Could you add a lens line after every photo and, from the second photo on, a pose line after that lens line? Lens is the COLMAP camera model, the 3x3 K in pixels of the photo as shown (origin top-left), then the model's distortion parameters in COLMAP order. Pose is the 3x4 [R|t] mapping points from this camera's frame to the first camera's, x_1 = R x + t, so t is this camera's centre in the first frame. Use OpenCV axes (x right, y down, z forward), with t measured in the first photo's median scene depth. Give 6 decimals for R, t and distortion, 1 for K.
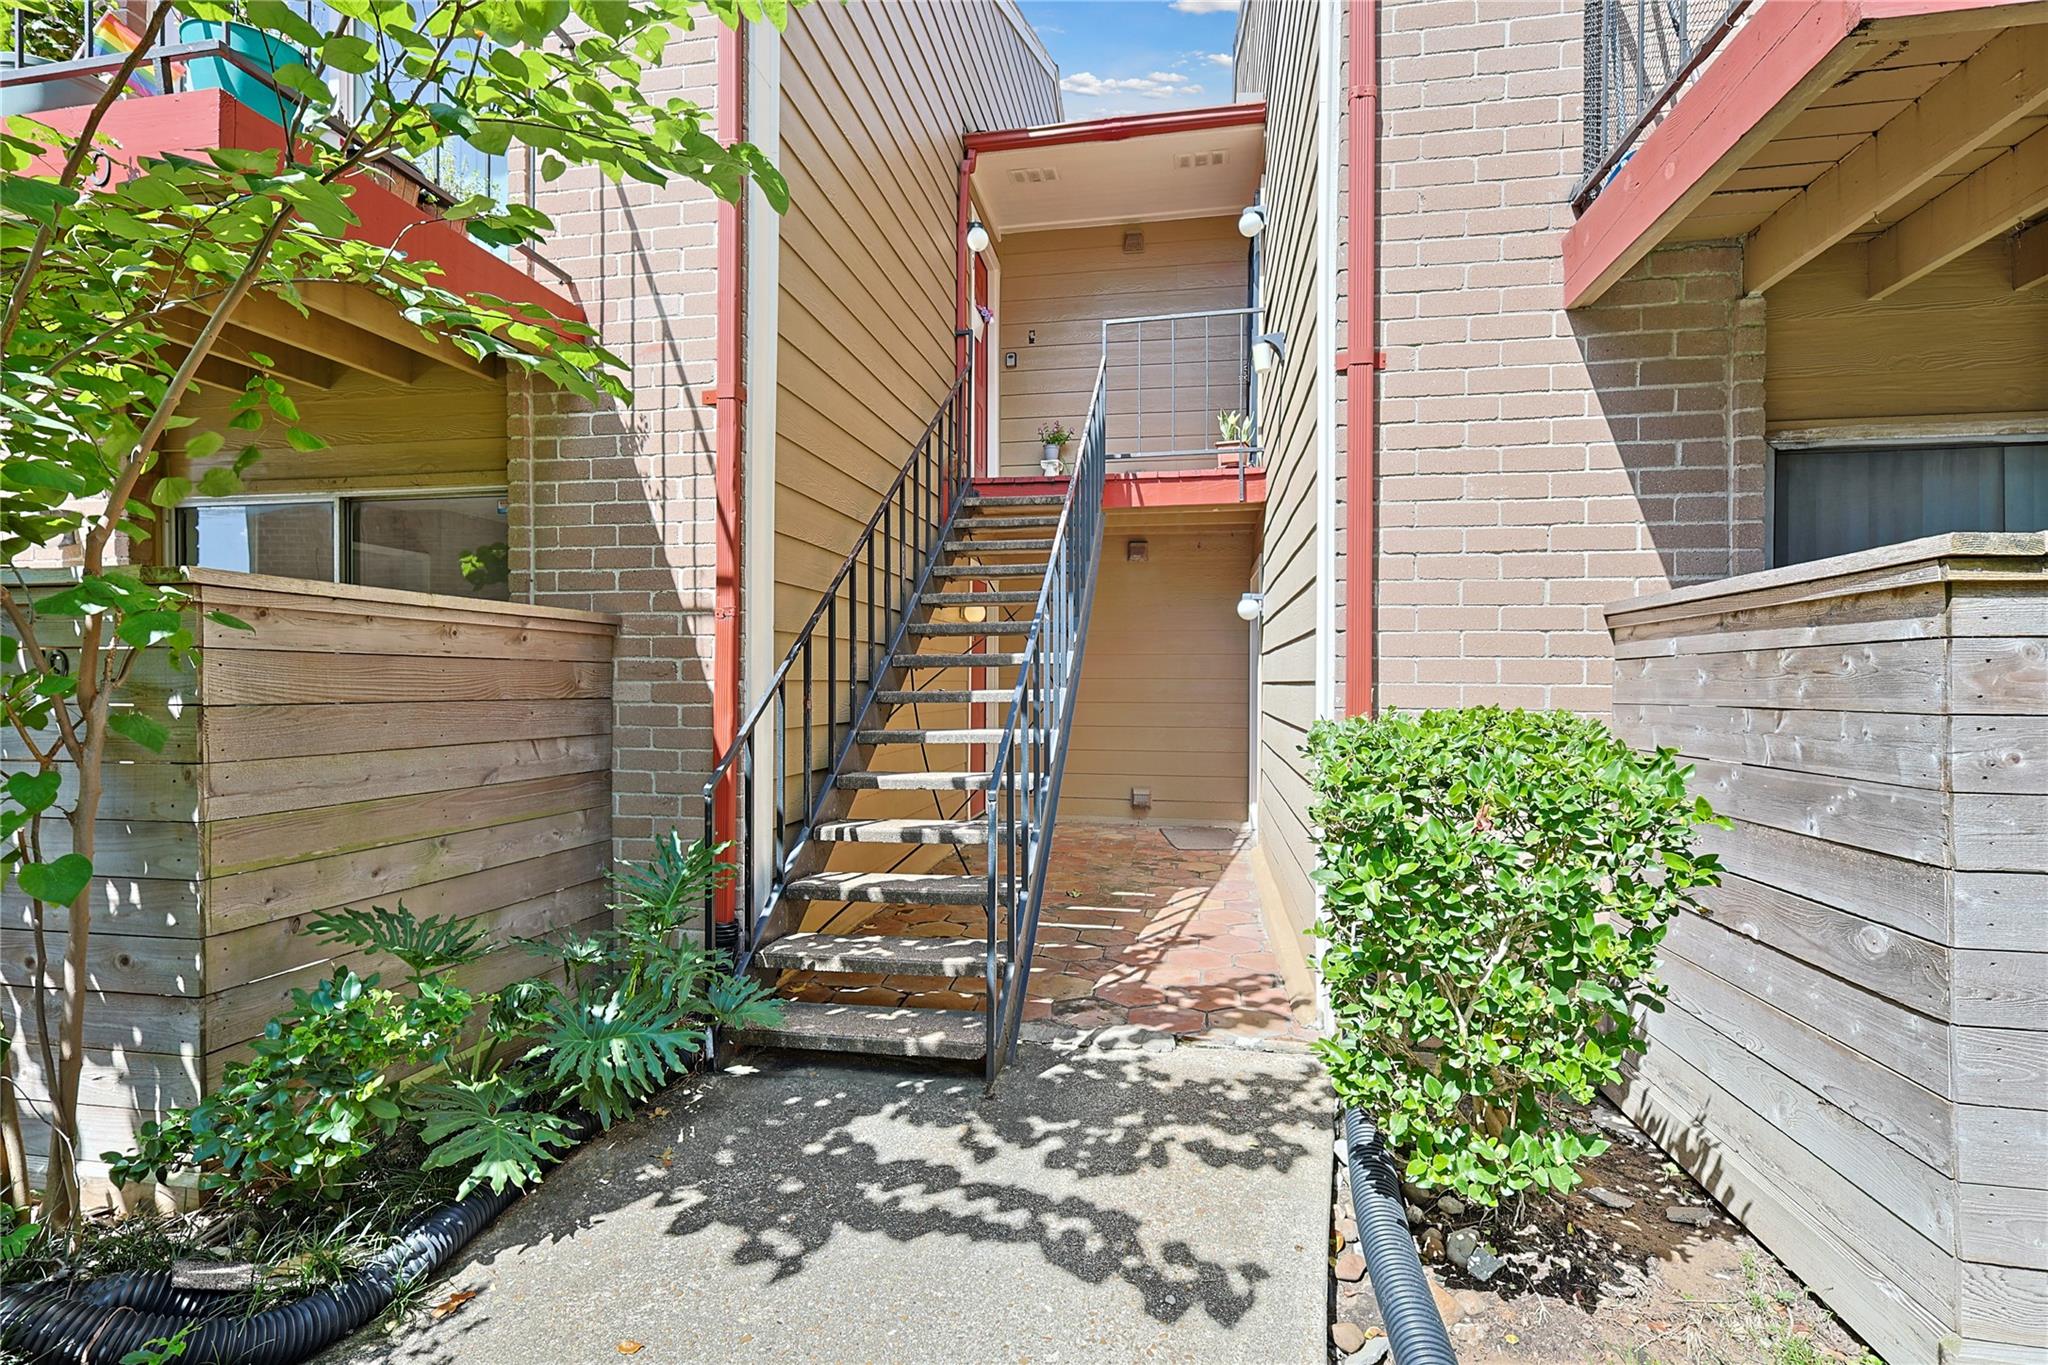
lens RADIAL K [[931.1, 0, 1020.2], [0, 931.1, 680.2], [0, 0, 1]] dist [0.001765, -0.000878]
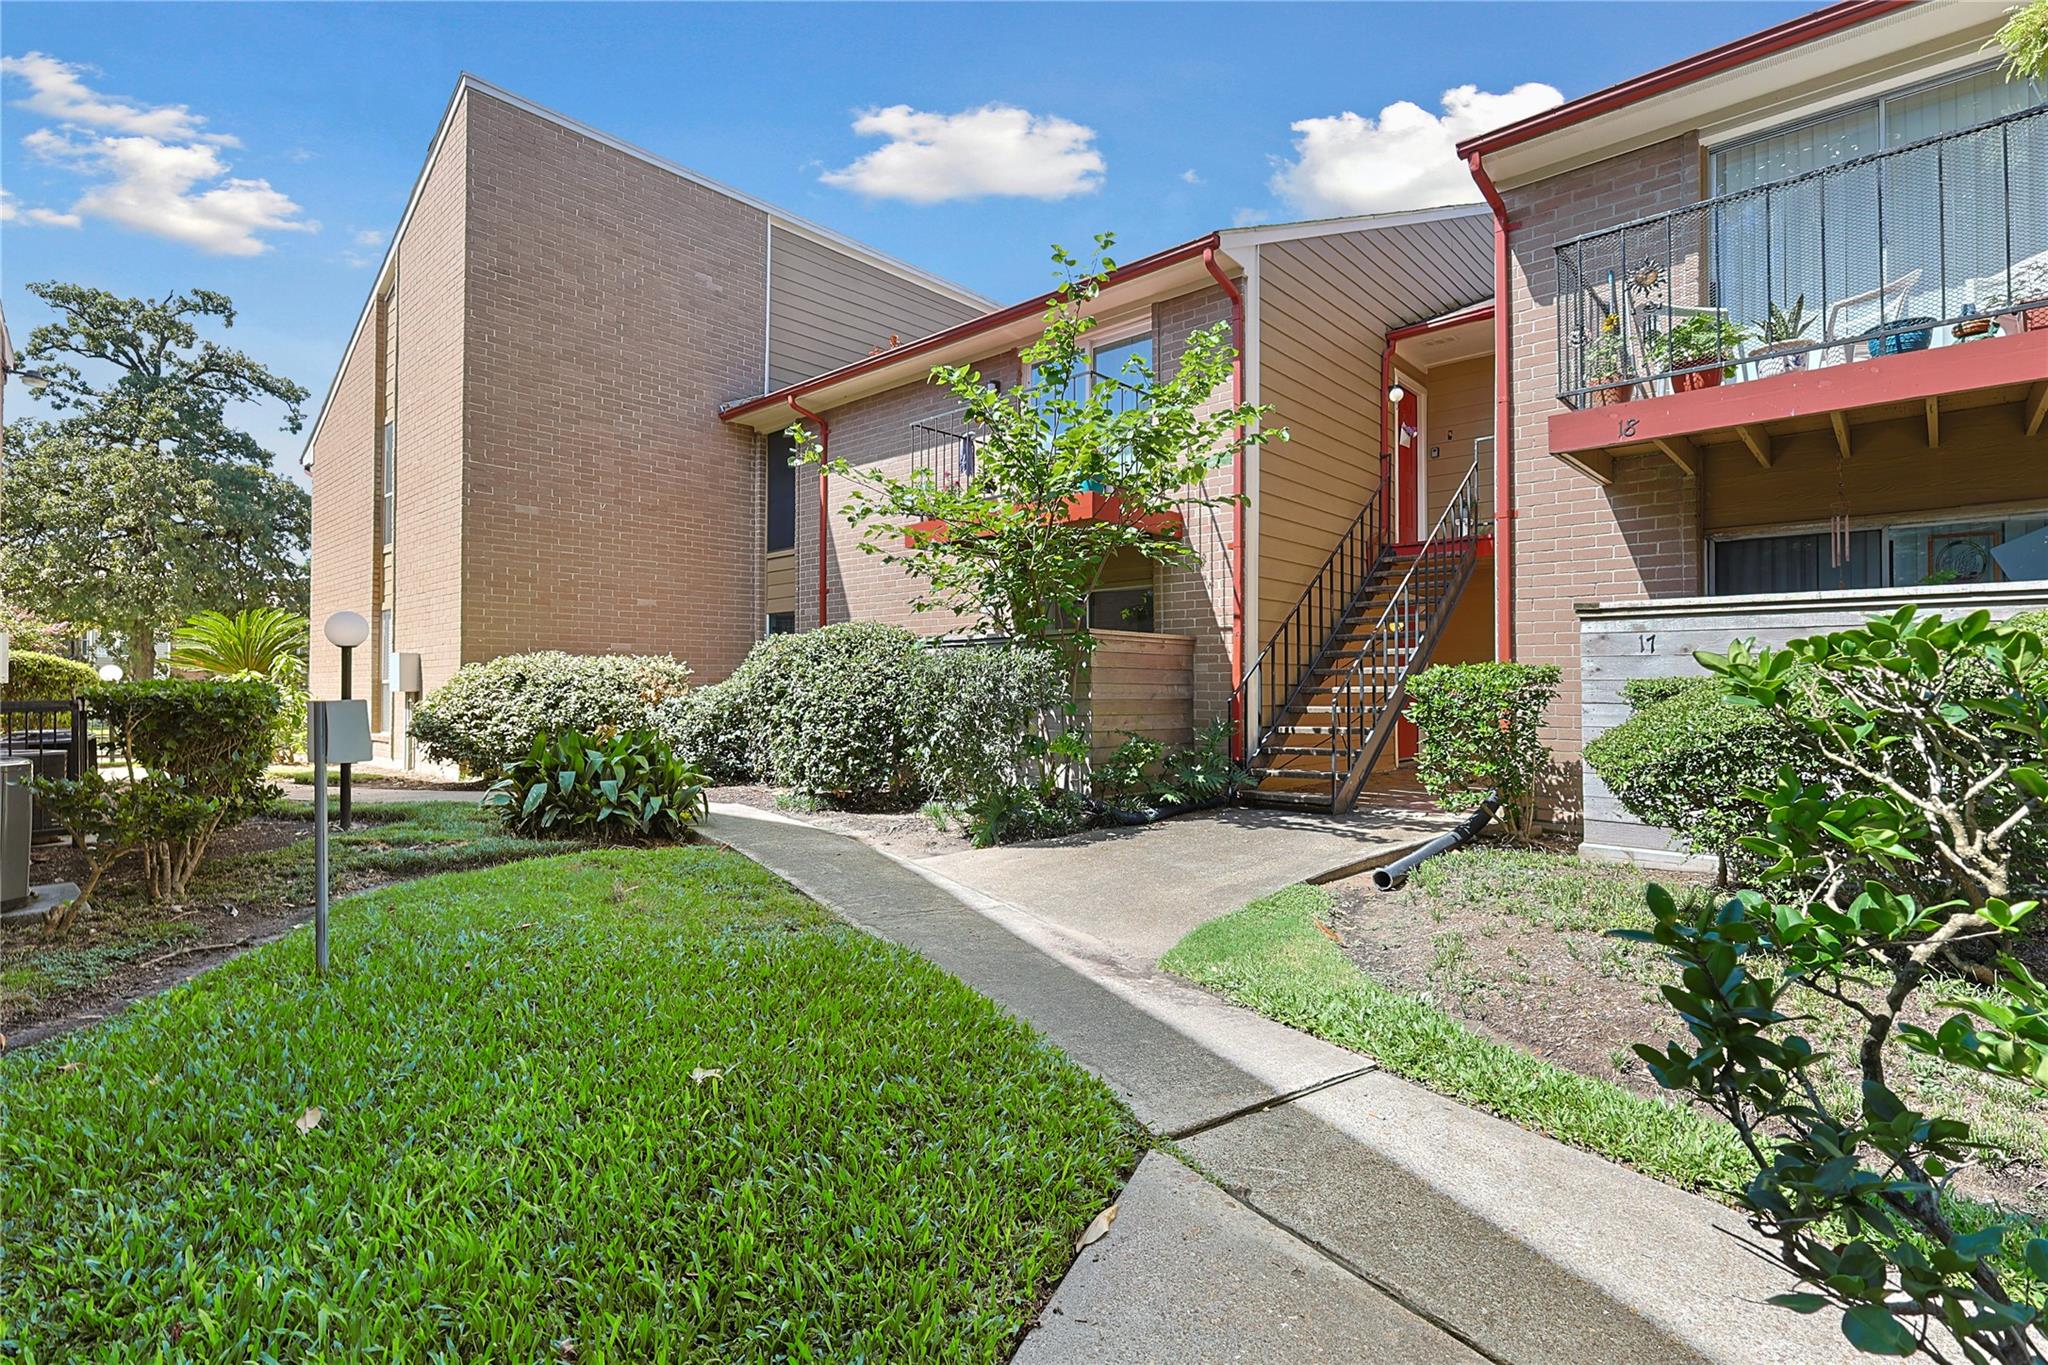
lens RADIAL K [[931.1, 0, 1018.3], [0, 931.1, 673.8], [0, 0, 1]] dist [0.001765, -0.000878]
pose [[0.843330, -0.010573, -0.537292, 0.500667], [0.001572, 0.999851, -0.017207, 0.070601], [0.537393, 0.013667, 0.843221, -1.339722]]
